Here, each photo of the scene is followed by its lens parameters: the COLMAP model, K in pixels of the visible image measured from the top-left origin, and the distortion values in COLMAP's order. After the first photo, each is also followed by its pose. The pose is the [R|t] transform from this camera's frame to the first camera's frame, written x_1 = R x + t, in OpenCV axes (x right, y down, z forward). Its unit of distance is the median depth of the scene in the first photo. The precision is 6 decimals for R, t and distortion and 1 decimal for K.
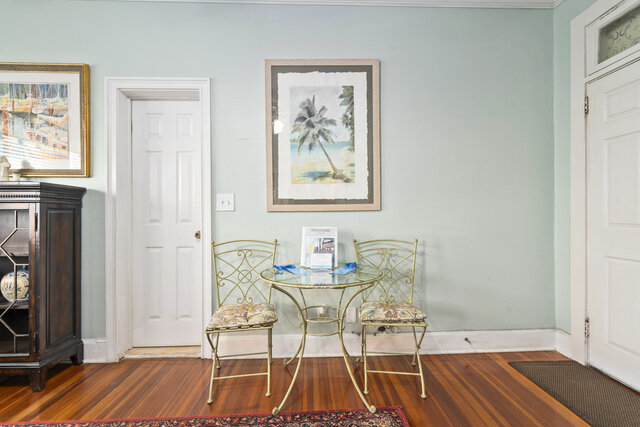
lens RADIAL K [[285.4, 0, 317.3], [0, 285.4, 217.8], [0, 0, 1]] dist [-0.002254, 0.000219]
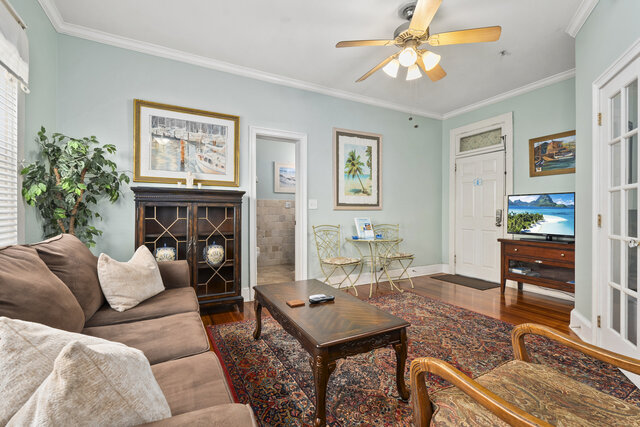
lens RADIAL K [[285.4, 0, 317.3], [0, 285.4, 217.8], [0, 0, 1]] dist [-0.002254, 0.000219]
pose [[0.898181, 0.000068, 0.439626, -1.082564], [-0.003120, 0.999976, 0.006219, 0.018875], [-0.439615, -0.006957, 0.898160, -0.612614]]
